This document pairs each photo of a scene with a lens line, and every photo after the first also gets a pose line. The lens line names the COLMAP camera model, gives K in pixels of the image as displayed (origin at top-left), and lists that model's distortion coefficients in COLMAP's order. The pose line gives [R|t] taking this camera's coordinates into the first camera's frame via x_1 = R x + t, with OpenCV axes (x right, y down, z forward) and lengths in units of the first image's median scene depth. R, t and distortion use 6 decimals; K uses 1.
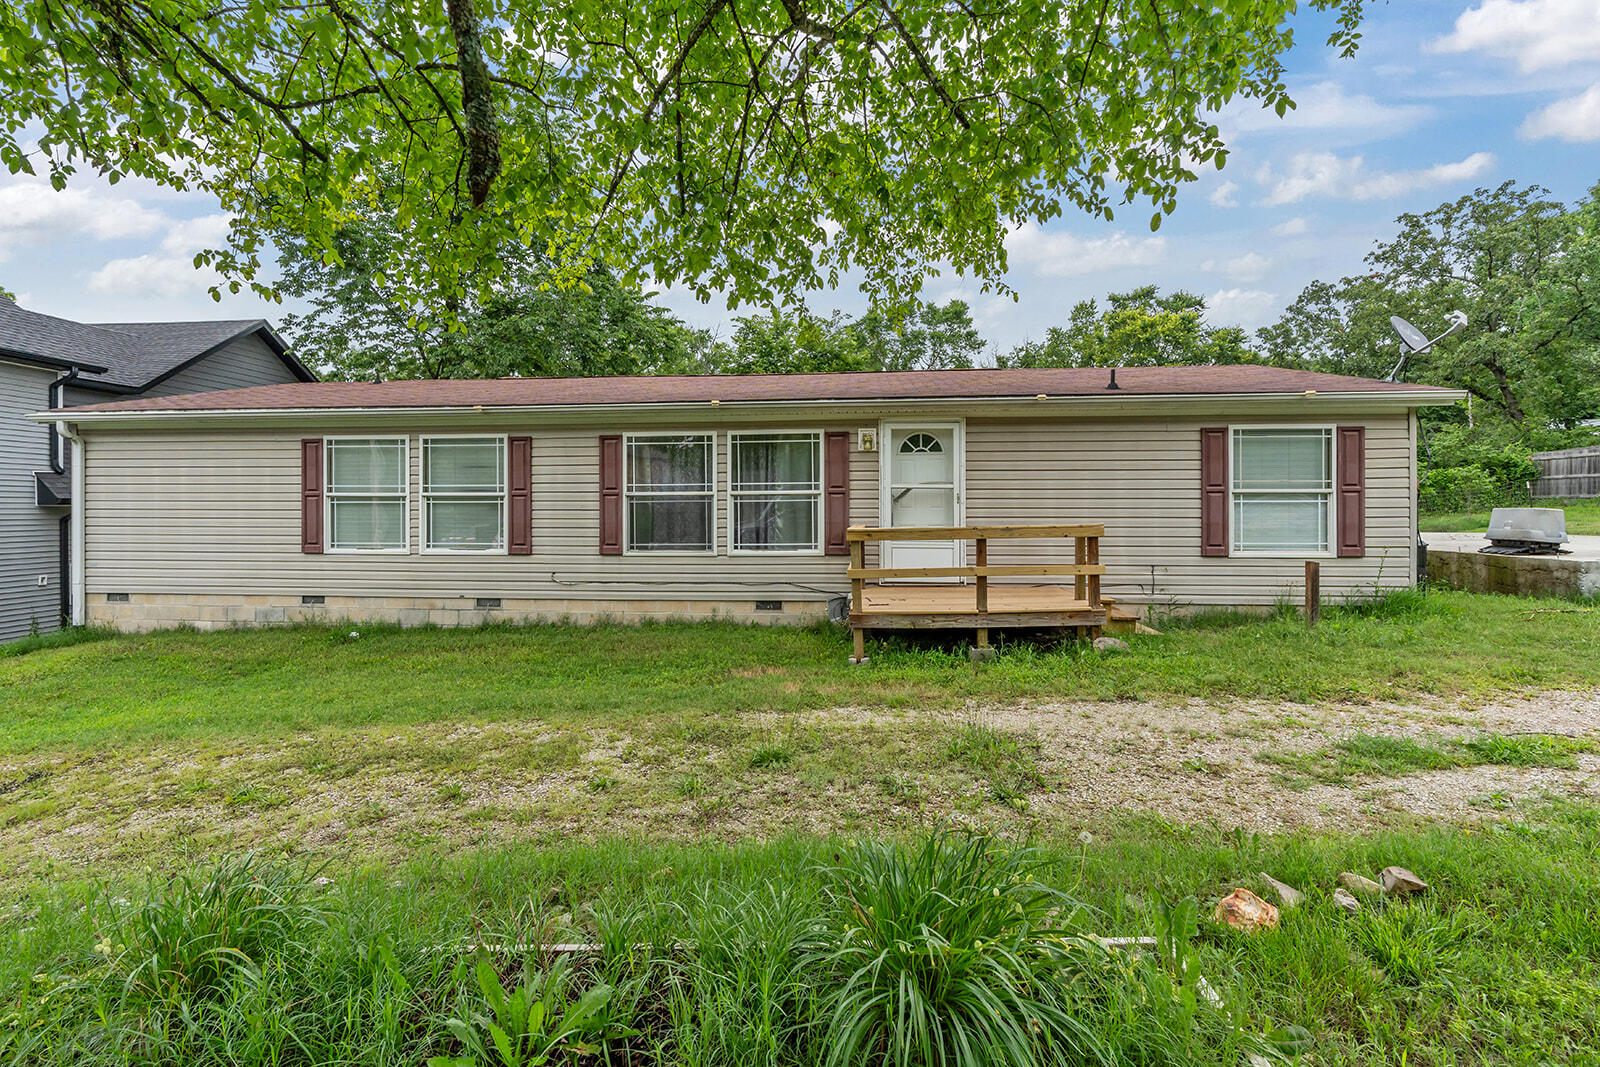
lens RADIAL K [[700.0, 0, 801.1], [0, 700.0, 517.1], [0, 0, 1]] dist [-0.001932, 0.002082]
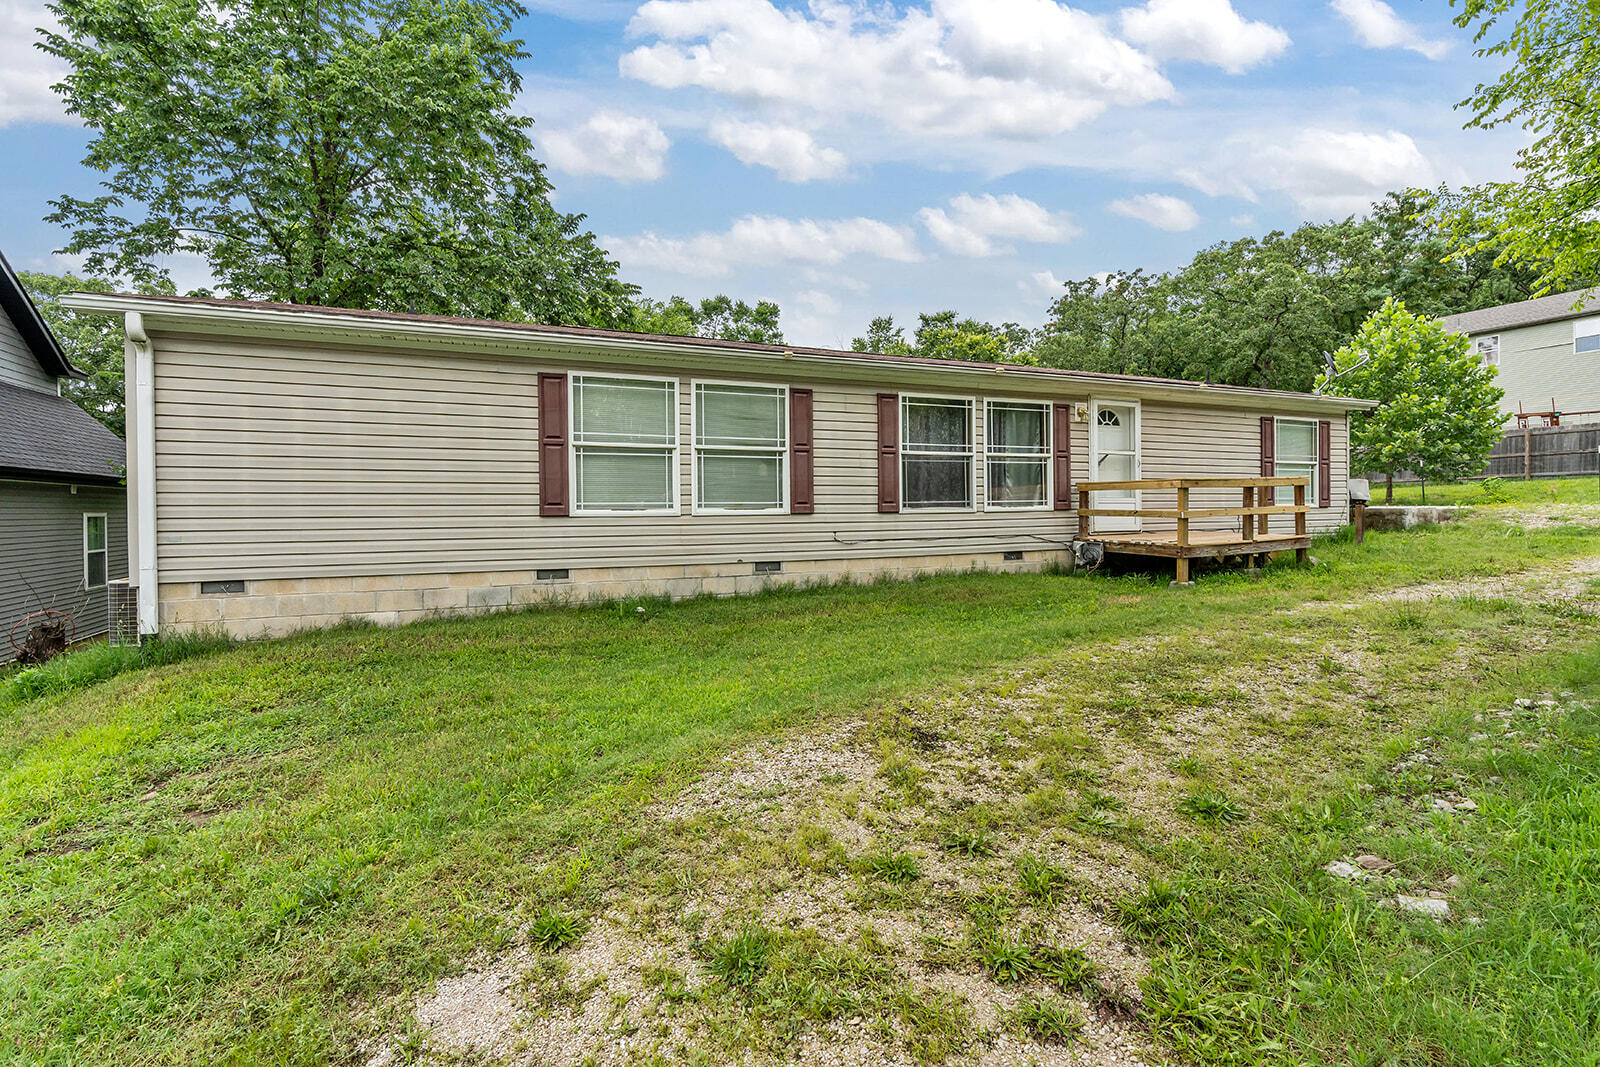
lens RADIAL K [[700.0, 0, 805.8], [0, 700.0, 525.7], [0, 0, 1]] dist [-0.001932, 0.002082]
pose [[0.884123, -0.017910, 0.466910, -0.842729], [0.014688, 0.999837, 0.010539, 0.060209], [-0.467023, -0.002460, 0.884242, 0.161285]]
